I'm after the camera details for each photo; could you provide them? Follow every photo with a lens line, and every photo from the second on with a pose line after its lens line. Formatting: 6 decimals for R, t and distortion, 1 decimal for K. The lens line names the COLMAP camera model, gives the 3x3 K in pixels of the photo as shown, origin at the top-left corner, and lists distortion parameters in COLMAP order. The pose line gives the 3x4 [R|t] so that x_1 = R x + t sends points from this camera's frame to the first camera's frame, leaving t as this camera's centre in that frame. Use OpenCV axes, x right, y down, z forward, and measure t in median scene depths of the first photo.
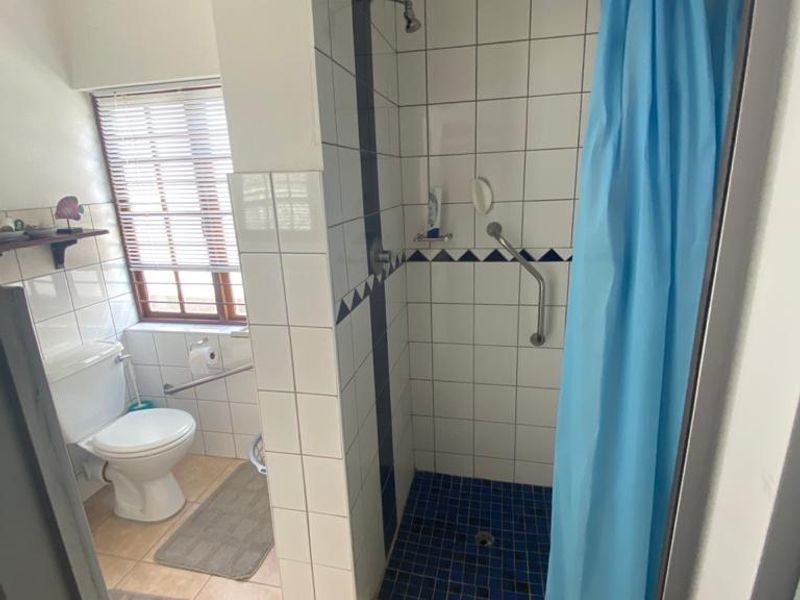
lens RADIAL K [[437.5, 0, 400.0], [0, 437.5, 300.0], [0, 0, 1]] dist [-0.006493, -0.001509]
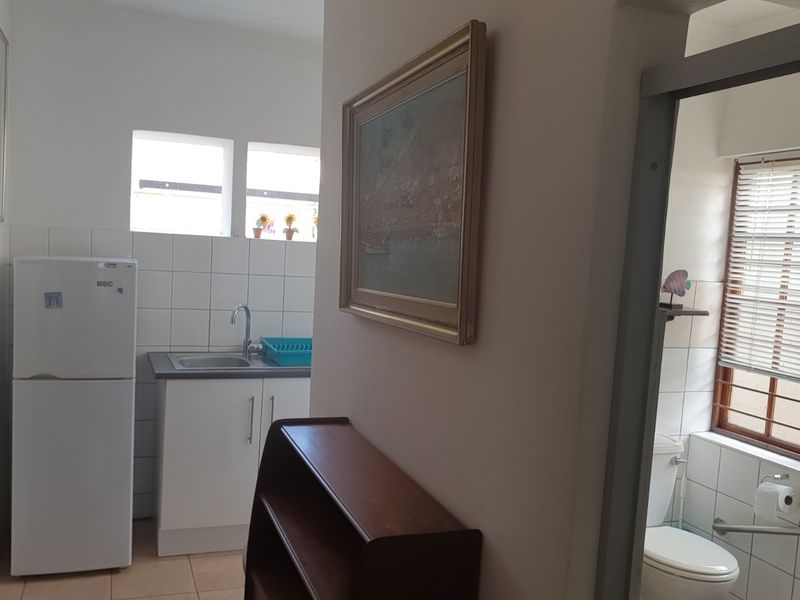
lens RADIAL K [[725.4, 0, 380.2], [0, 725.4, 318.8], [0, 0, 1]] dist [0.002541, 0.004137]
pose [[0.523737, 0.152407, -0.838136, 0.180416], [-0.300159, 0.953785, -0.014127, 0.062953], [0.797248, 0.258973, 0.545279, -0.274986]]
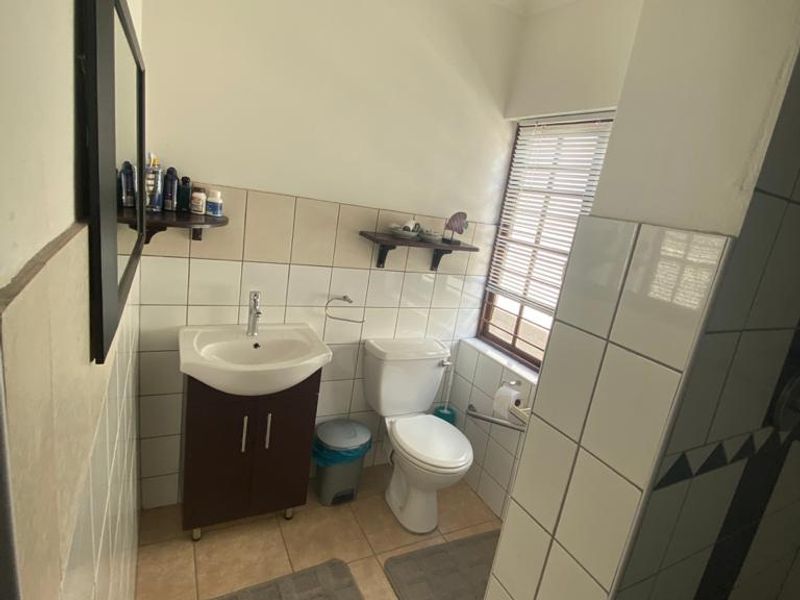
lens RADIAL K [[431.5, 0, 400.0], [0, 431.5, 300.0], [0, 0, 1]] dist [0.087797, -0.072714]
pose [[0.637459, 0.311010, -0.704924, -0.010131], [-0.371455, 0.925618, 0.072475, -0.046523], [0.675031, 0.215648, 0.705570, 0.143326]]
